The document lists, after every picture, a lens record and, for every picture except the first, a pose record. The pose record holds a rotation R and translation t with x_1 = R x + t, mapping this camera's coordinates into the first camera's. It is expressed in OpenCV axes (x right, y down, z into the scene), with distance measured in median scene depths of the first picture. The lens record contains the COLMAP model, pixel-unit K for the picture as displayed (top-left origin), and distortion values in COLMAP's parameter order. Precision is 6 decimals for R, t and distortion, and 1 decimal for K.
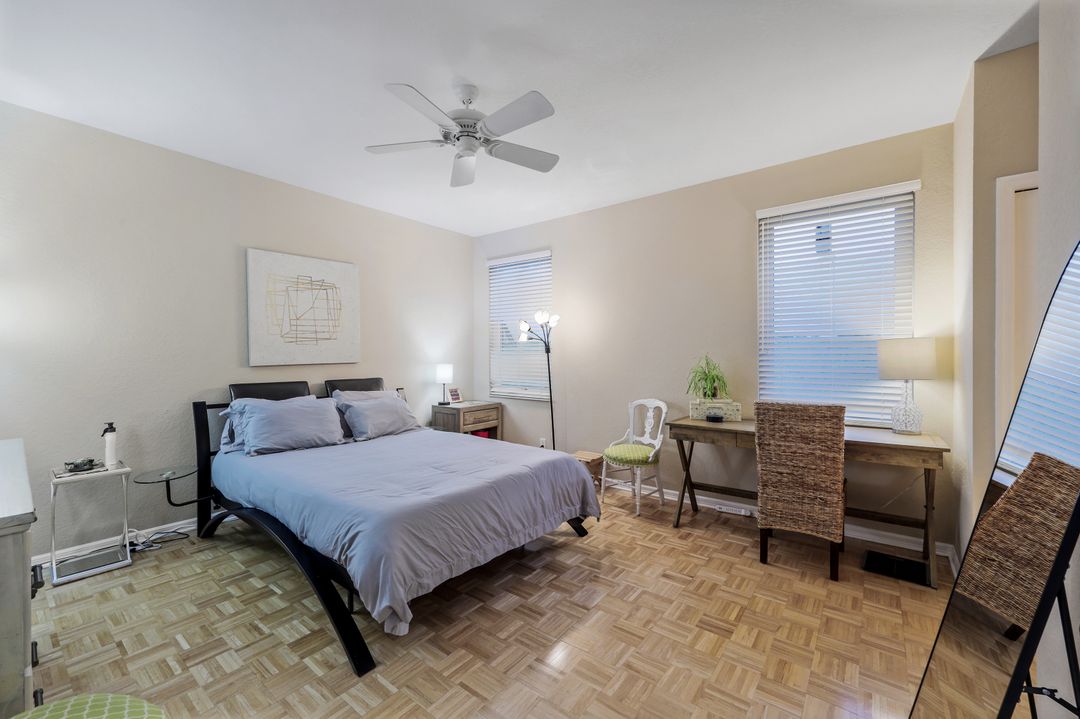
lens RADIAL K [[436.6, 0, 538.1], [0, 436.6, 357.0], [0, 0, 1]] dist [-0.002191, -0.000076]
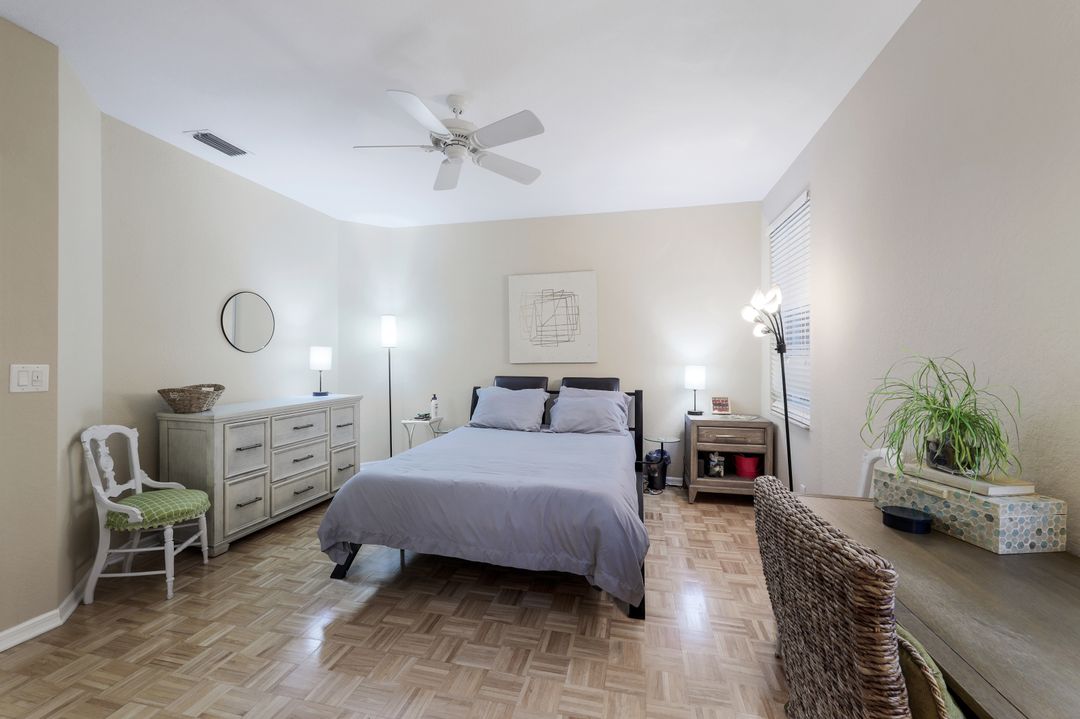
lens RADIAL K [[436.6, 0, 534.7], [0, 436.6, 357.3], [0, 0, 1]] dist [-0.002191, -0.000076]
pose [[0.412378, 0.006390, -0.910990, 0.557523], [-0.006509, 0.999971, 0.004067, -0.003388], [0.910989, 0.004253, 0.412408, 0.478665]]
